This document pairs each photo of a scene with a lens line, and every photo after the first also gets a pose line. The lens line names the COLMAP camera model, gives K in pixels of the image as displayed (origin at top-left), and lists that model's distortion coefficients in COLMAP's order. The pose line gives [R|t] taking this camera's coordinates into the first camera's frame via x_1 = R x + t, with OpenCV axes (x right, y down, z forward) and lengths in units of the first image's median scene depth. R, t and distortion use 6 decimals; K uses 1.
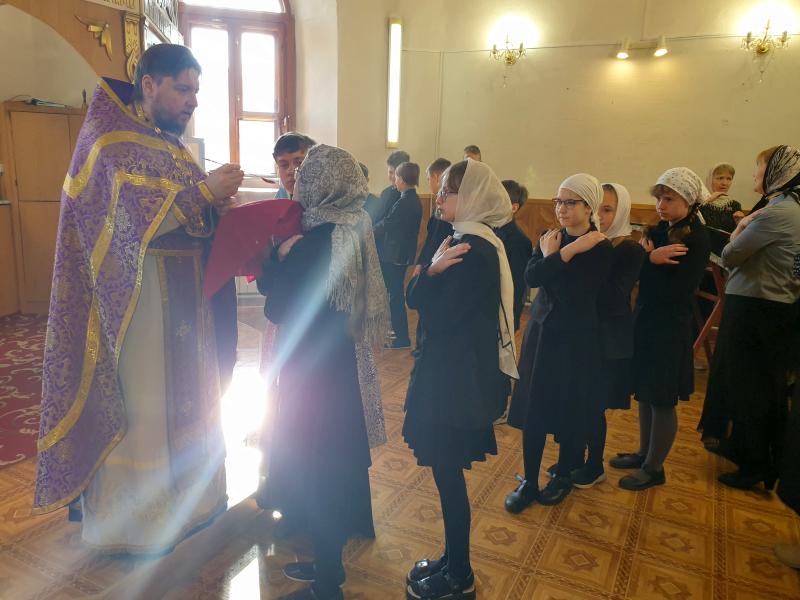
lens RADIAL K [[612.9, 0, 400.0], [0, 612.9, 300.0], [0, 0, 1]] dist [-0.019352, 0.005449]
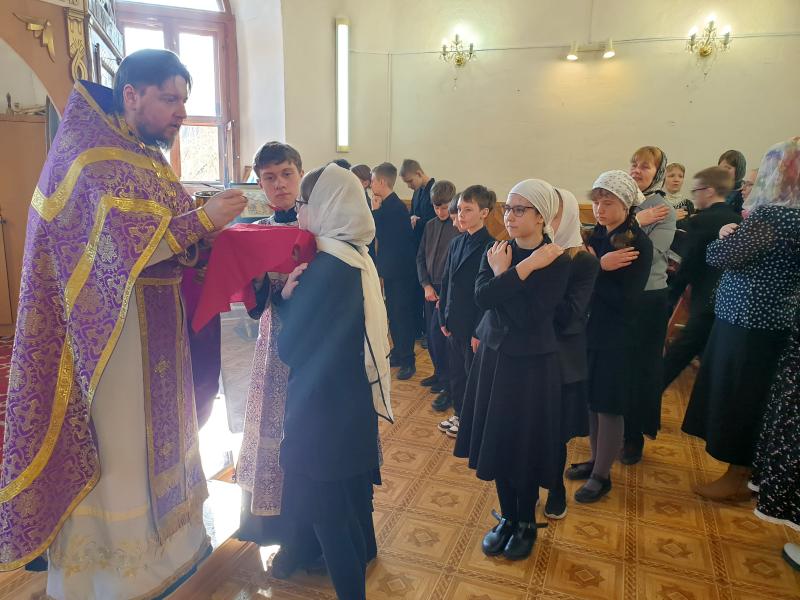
lens RADIAL K [[612.9, 0, 400.0], [0, 612.9, 300.0], [0, 0, 1]] dist [-0.019352, 0.005449]
pose [[0.993491, -0.038549, 0.107194, -0.083121], [0.038447, 0.999256, 0.003018, -0.028438], [-0.107230, 0.001123, 0.994234, 0.055398]]
